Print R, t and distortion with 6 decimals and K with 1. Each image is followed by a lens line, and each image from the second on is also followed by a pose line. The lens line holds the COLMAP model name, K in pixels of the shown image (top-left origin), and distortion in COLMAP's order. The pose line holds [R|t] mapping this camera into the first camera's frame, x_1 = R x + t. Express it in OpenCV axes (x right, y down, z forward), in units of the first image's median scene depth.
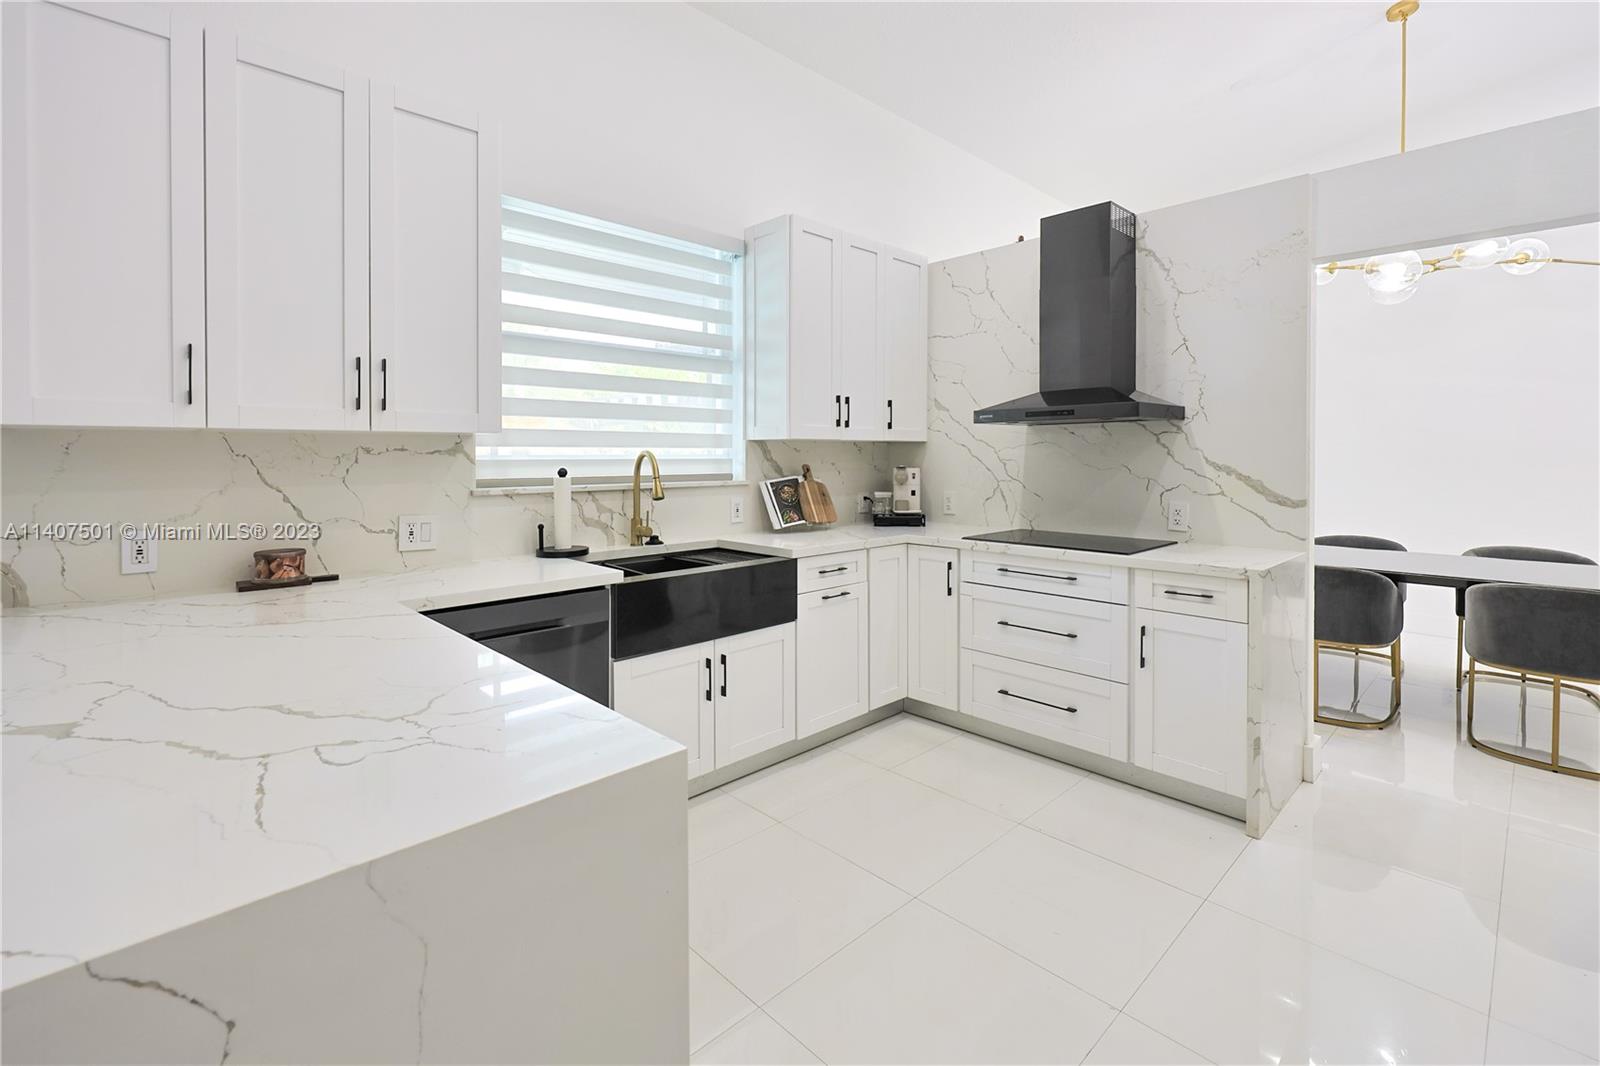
lens RADIAL K [[715.7, 0, 803.9], [0, 715.7, 472.6], [0, 0, 1]] dist [0.000928, 0.000336]
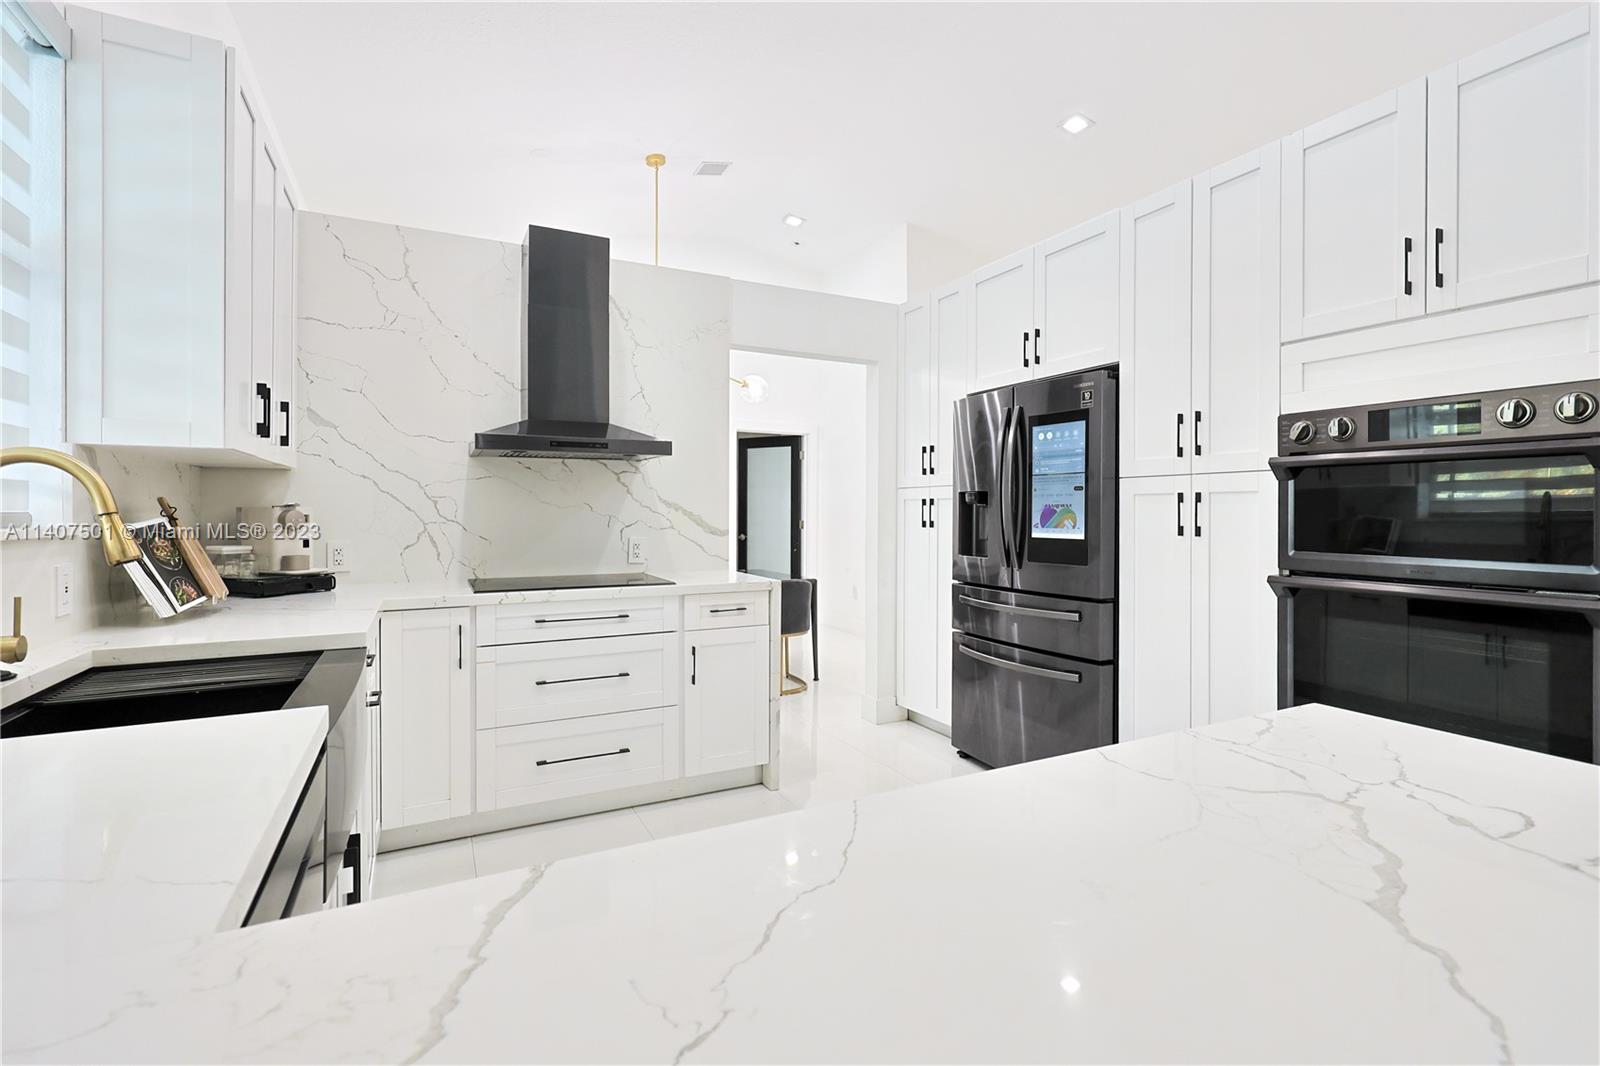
lens RADIAL K [[732.7, 0, 807.3], [0, 732.7, 523.4], [0, 0, 1]] dist [0.002660, 0.000686]
pose [[0.286413, -0.013999, 0.958004, -0.454083], [0.021172, 0.999742, 0.008279, 0.016673], [-0.957872, 0.017912, 0.286636, 0.418746]]
